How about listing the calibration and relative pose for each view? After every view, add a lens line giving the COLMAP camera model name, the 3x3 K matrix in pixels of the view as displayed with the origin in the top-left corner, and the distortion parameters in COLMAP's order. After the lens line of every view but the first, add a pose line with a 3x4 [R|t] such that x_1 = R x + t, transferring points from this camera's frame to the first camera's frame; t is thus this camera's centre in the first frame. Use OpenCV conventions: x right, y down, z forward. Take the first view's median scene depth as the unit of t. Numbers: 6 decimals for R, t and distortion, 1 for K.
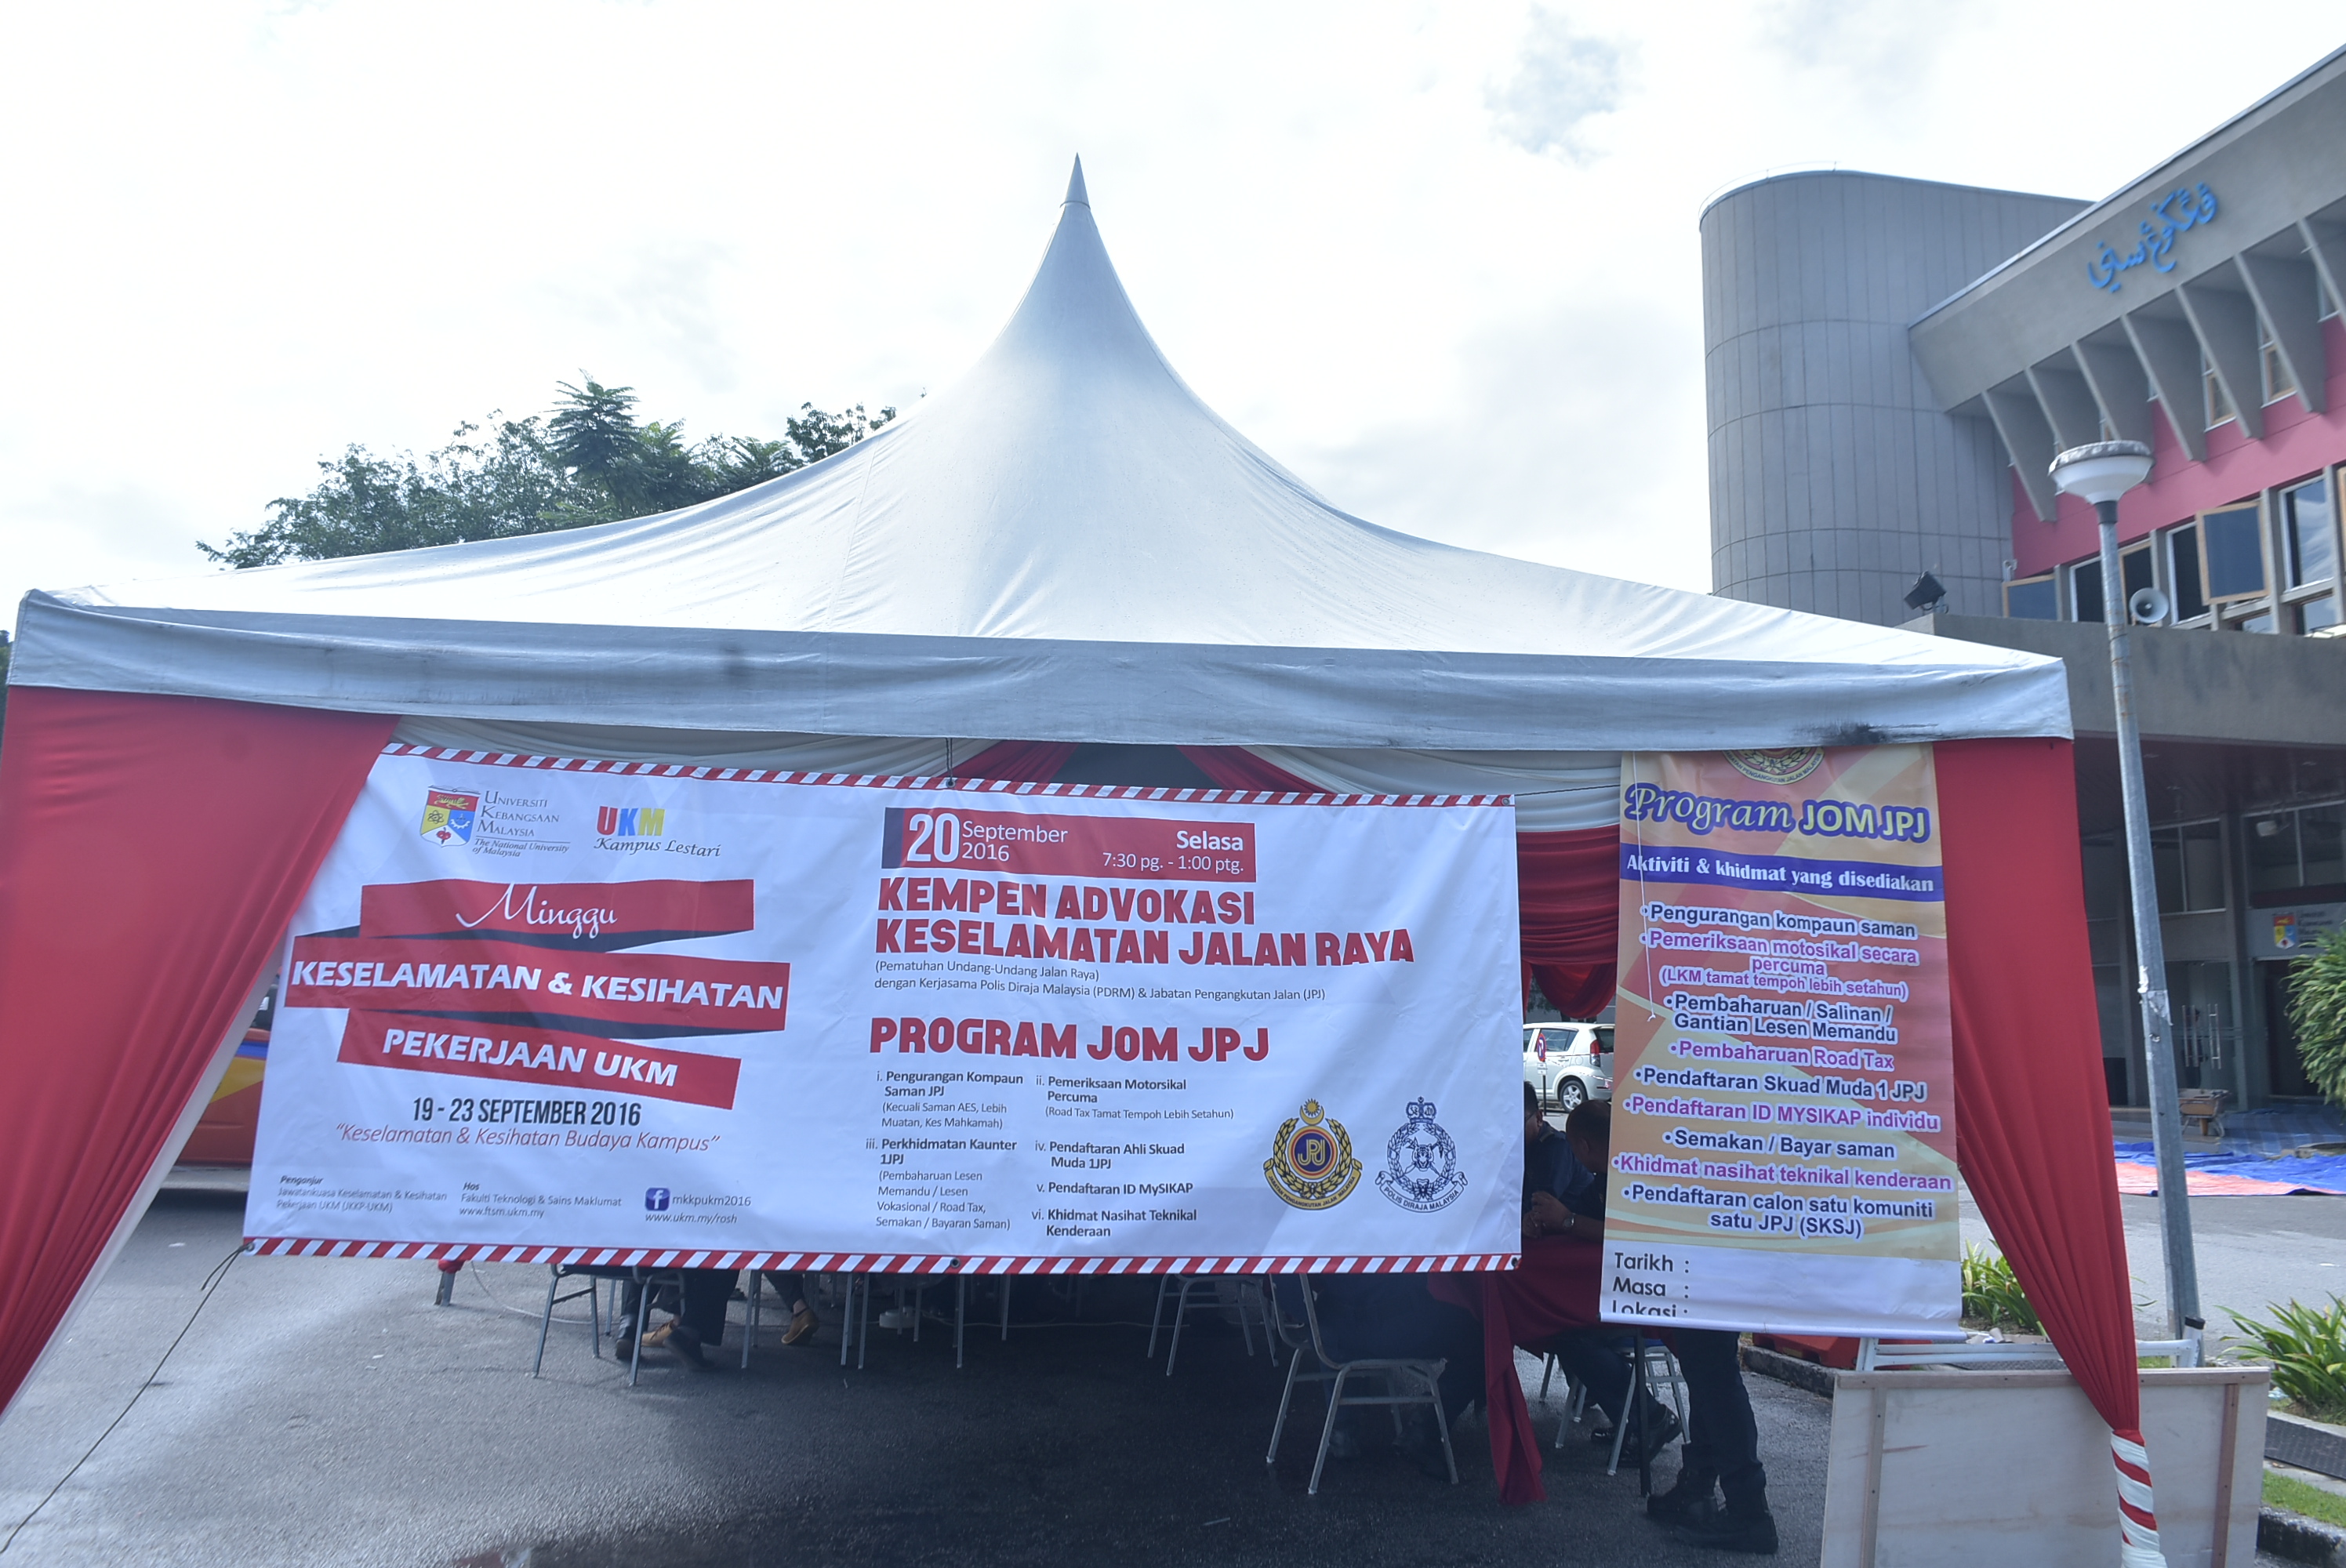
lens RADIAL K [[1922.5, 0, 1166.3], [0, 1922.5, 728.0], [0, 0, 1]] dist [-0.017261, -0.080153]
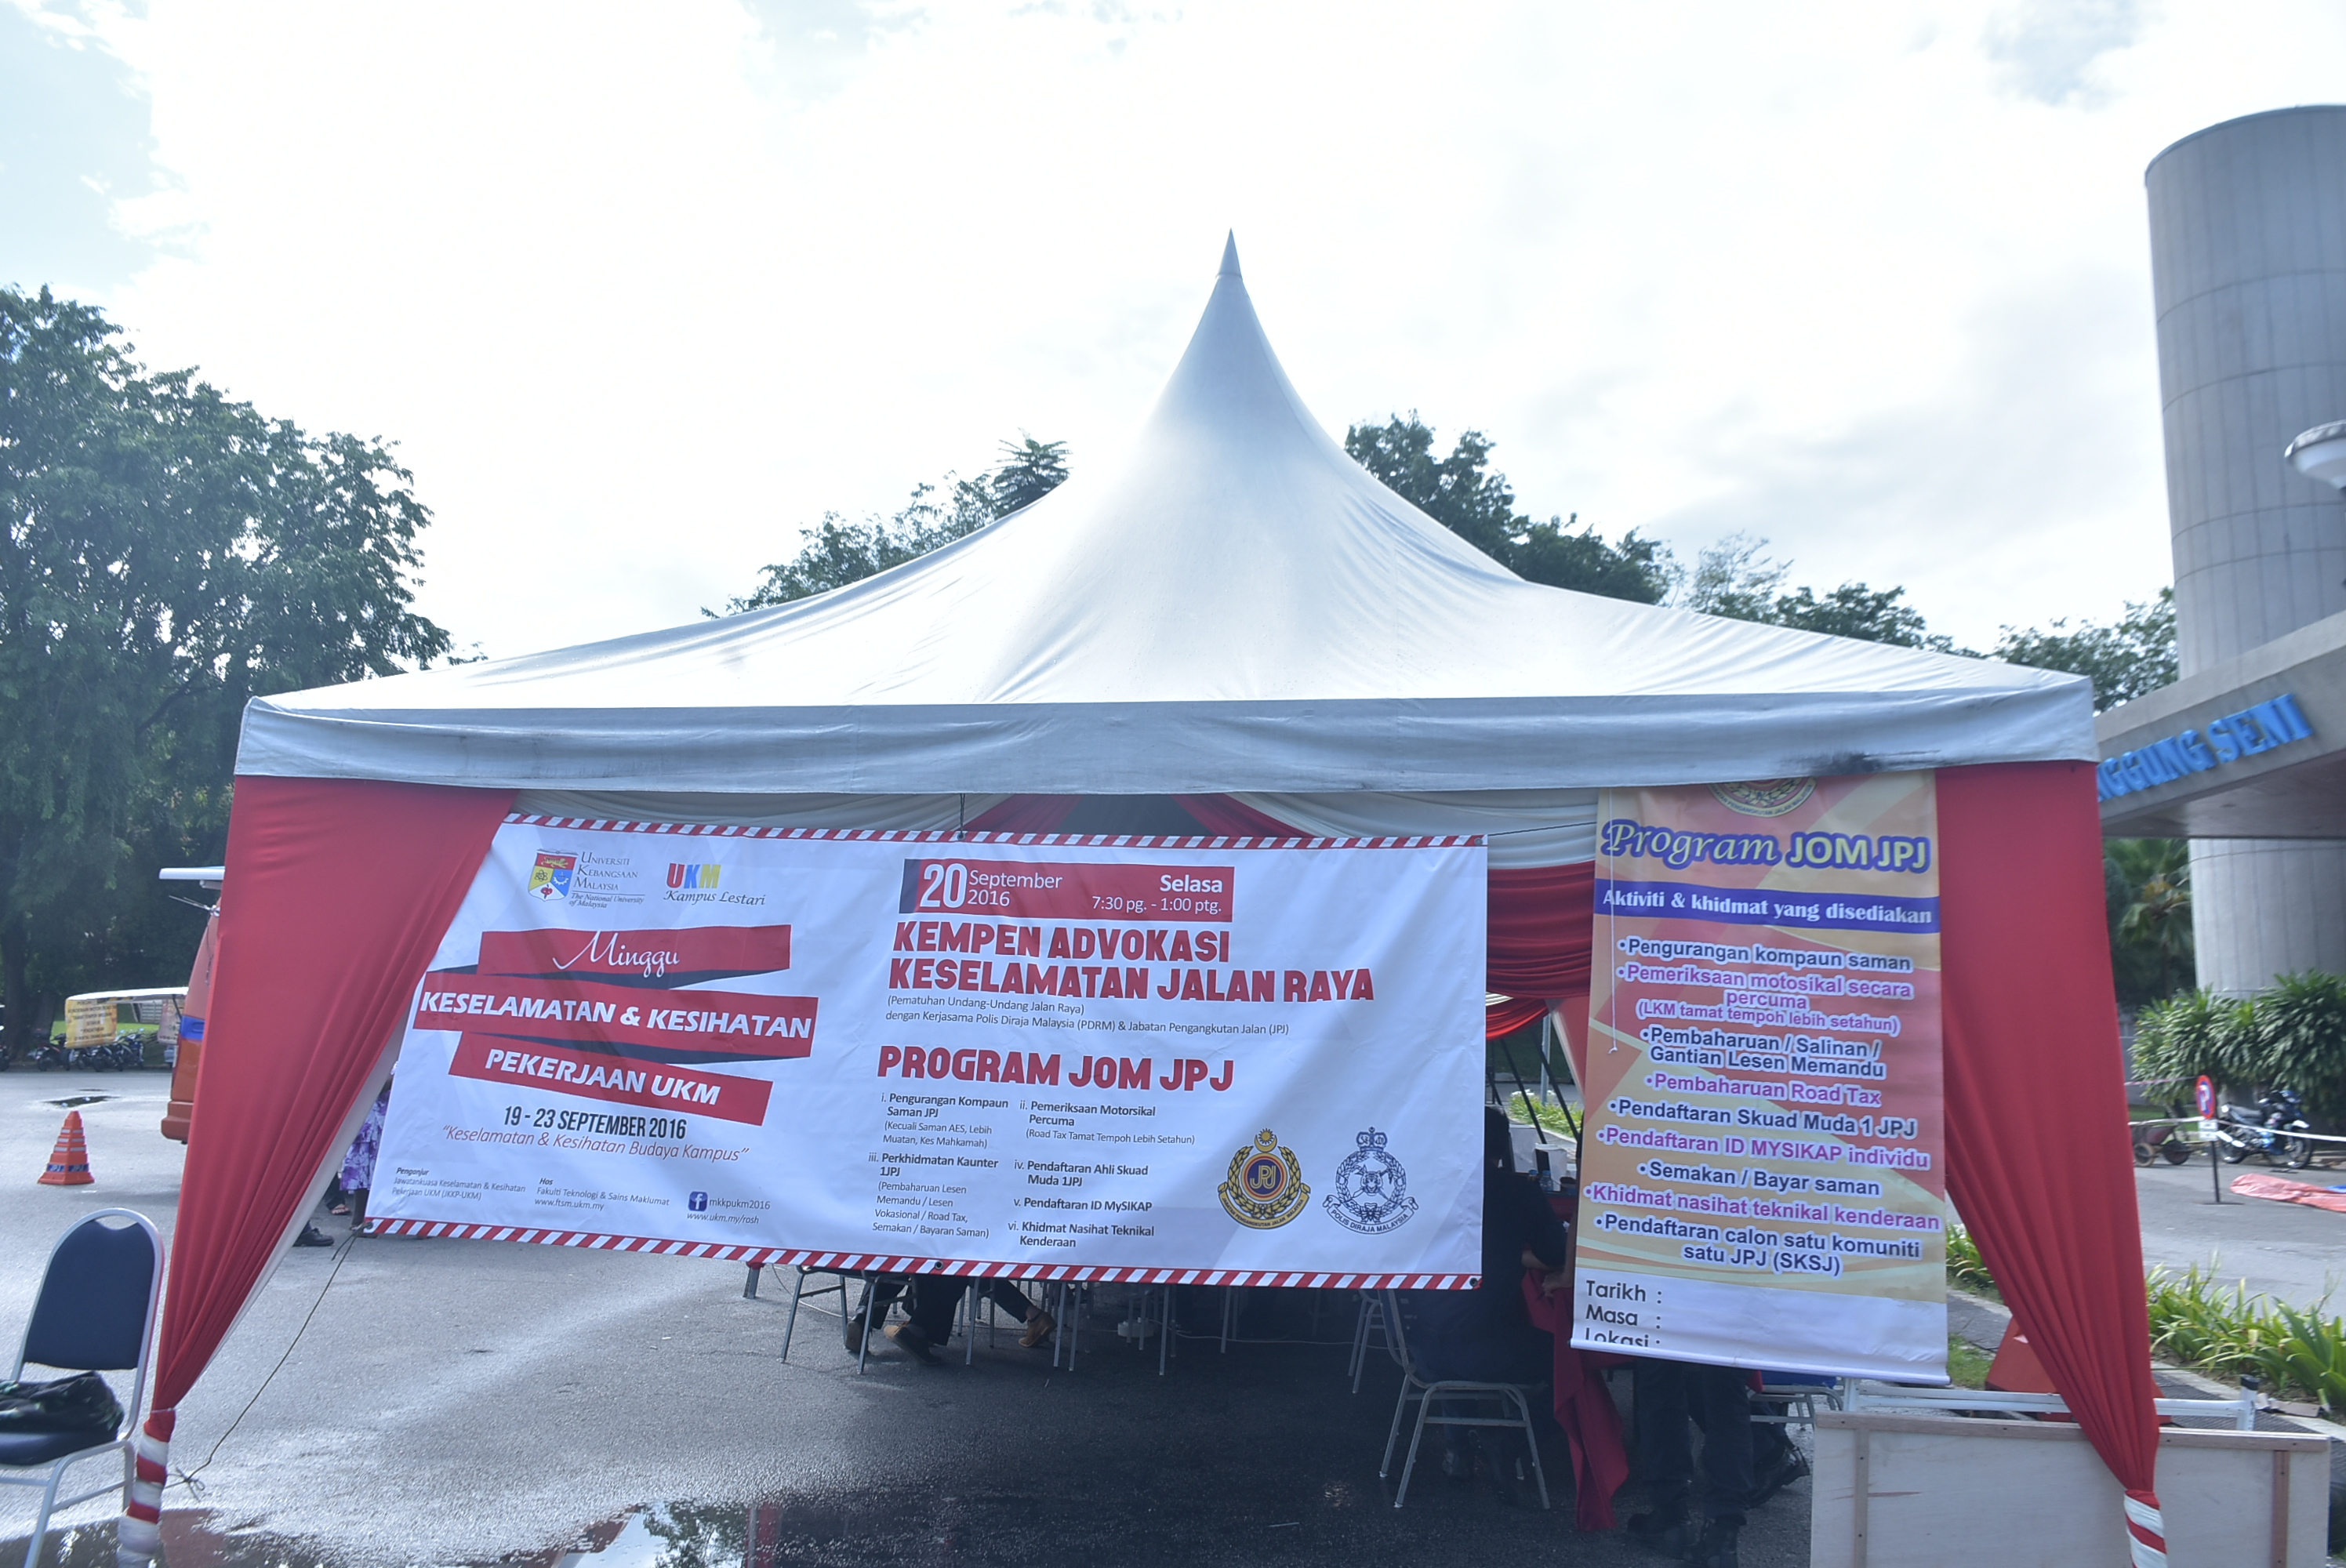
lens RADIAL K [[1934.5, 0, 1116.4], [0, 1934.5, 753.9], [0, 0, 1]] dist [-0.029998, -0.006794]
pose [[0.963918, -0.034441, -0.263962, 0.267773], [0.034028, 0.999402, -0.006139, -0.008860], [0.264016, -0.003065, 0.964513, -0.054803]]
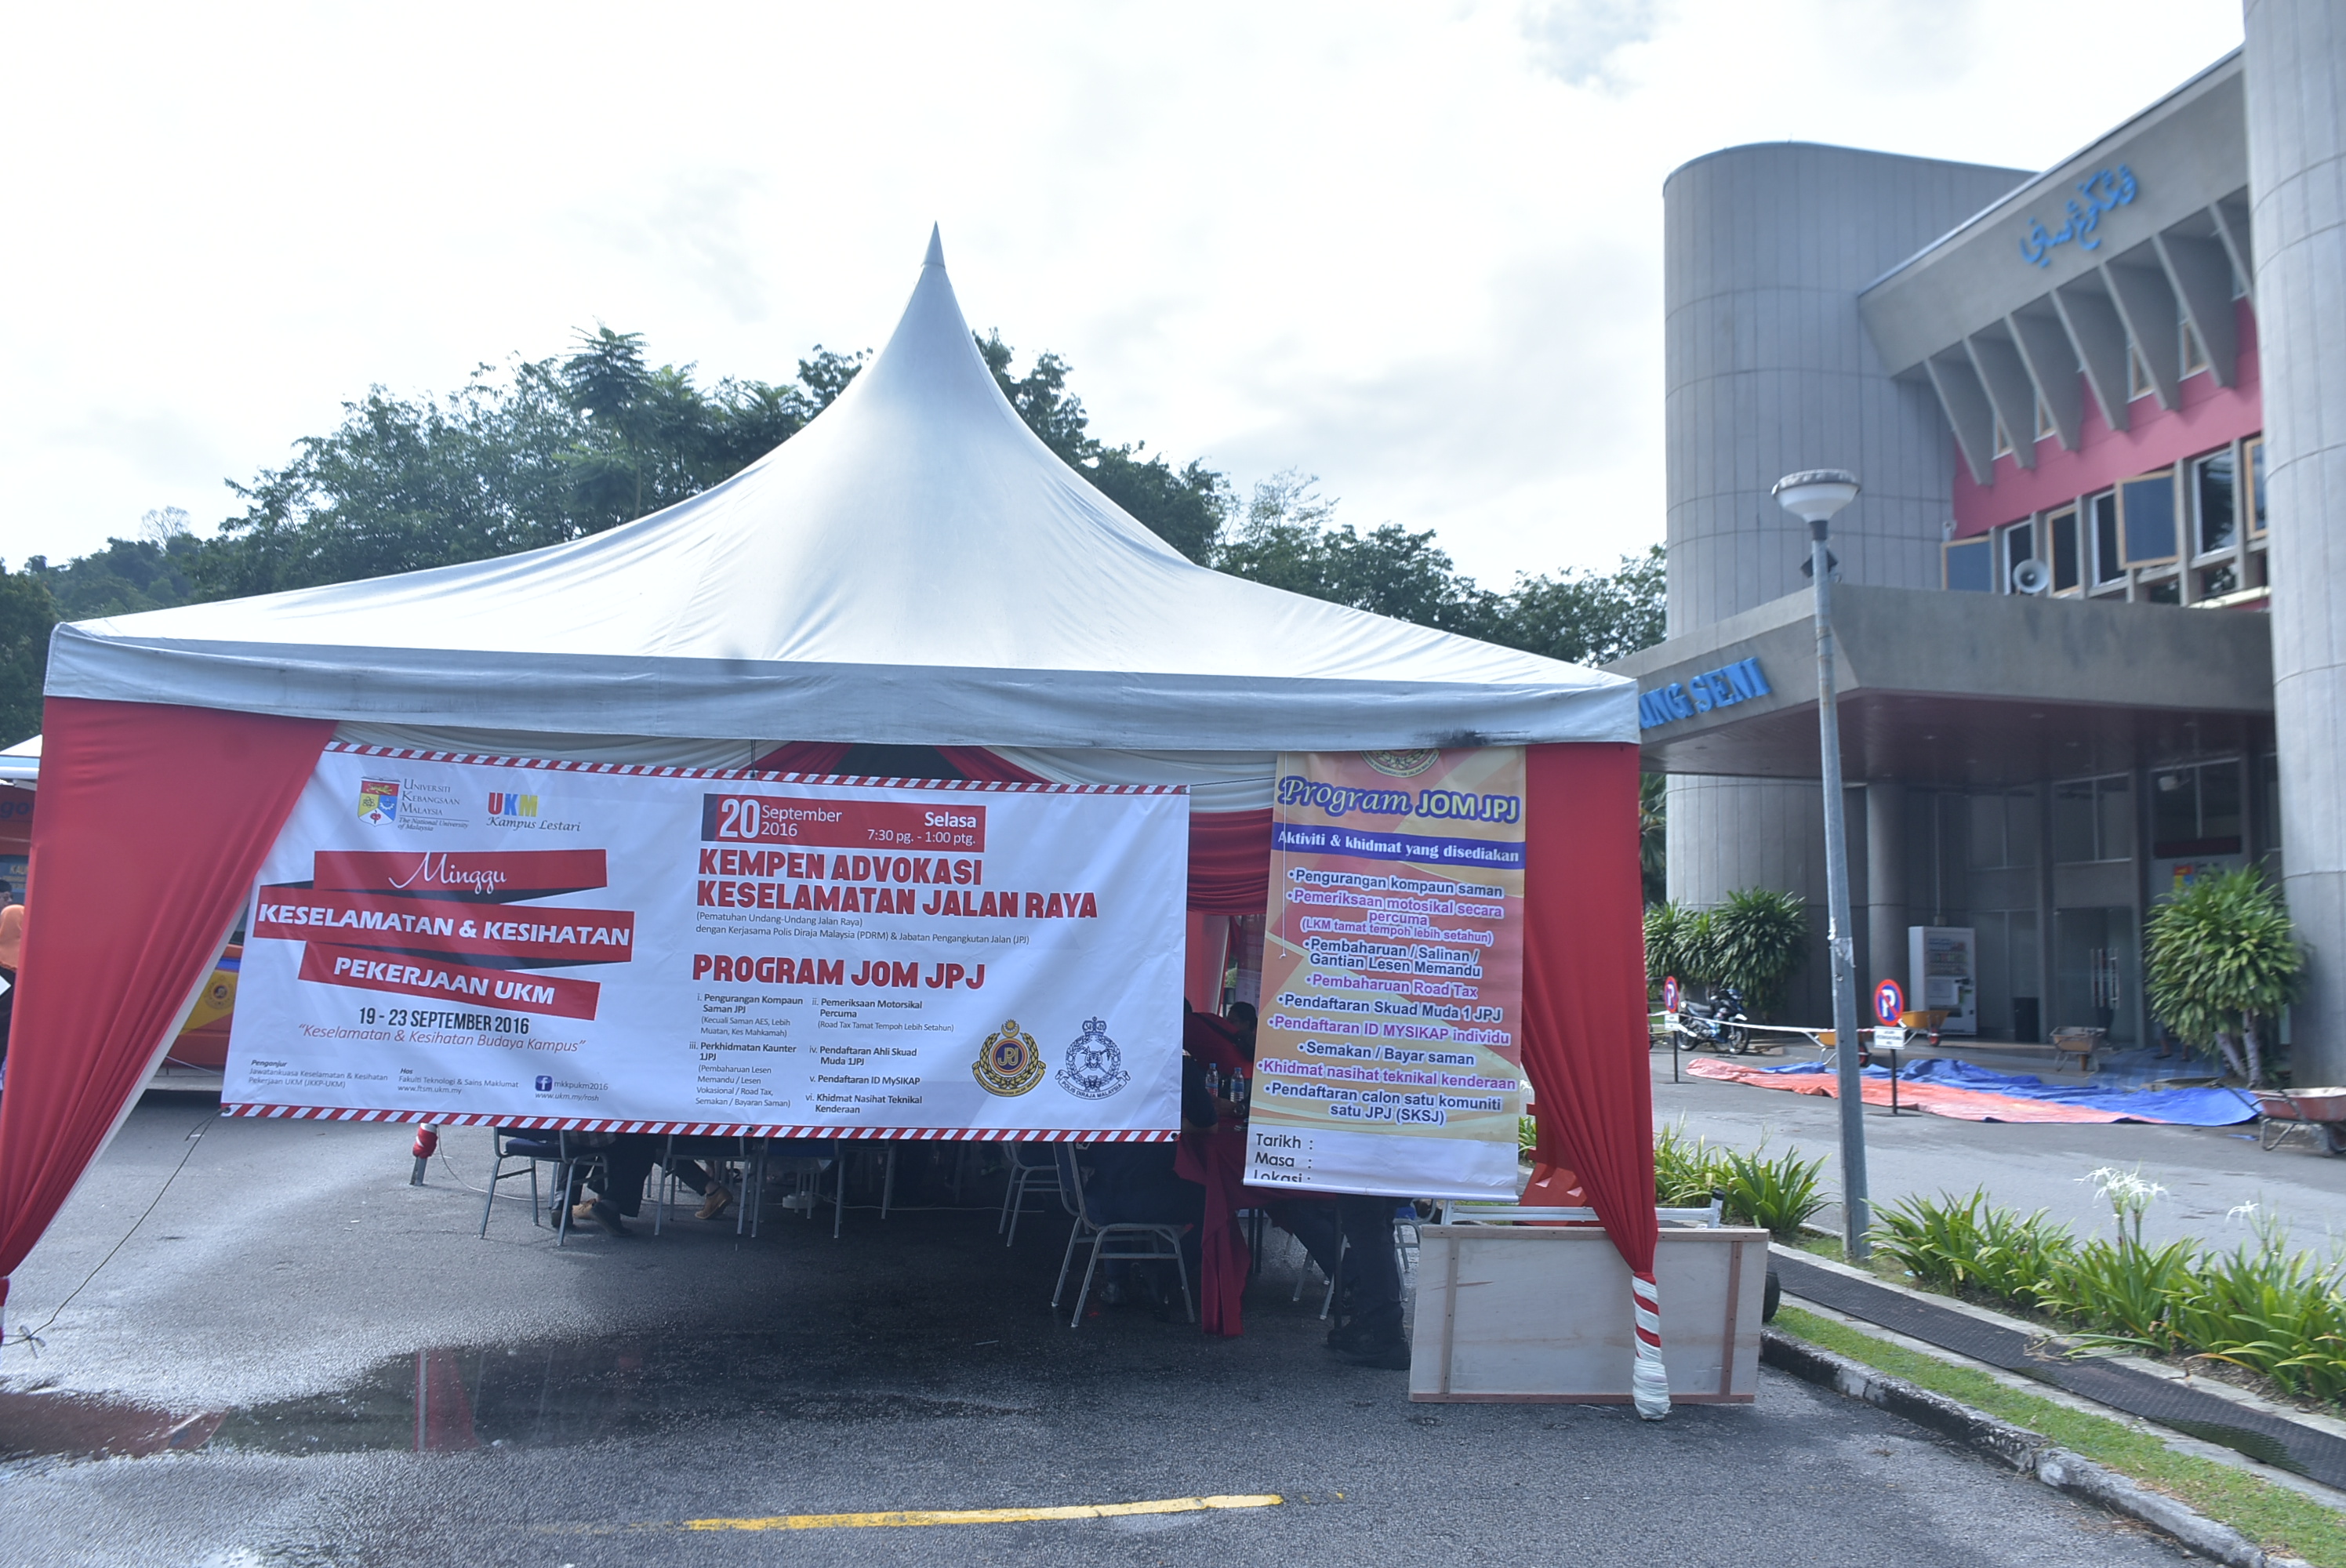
lens RADIAL K [[1915.4, 0, 1173.0], [0, 1915.4, 784.0], [0, 0, 1]] dist [-0.058602, -0.005463]
pose [[0.999945, 0.007016, -0.007815, 0.181336], [-0.006513, 0.998012, 0.062689, -0.047035], [0.008239, -0.062635, 0.998002, -0.291550]]
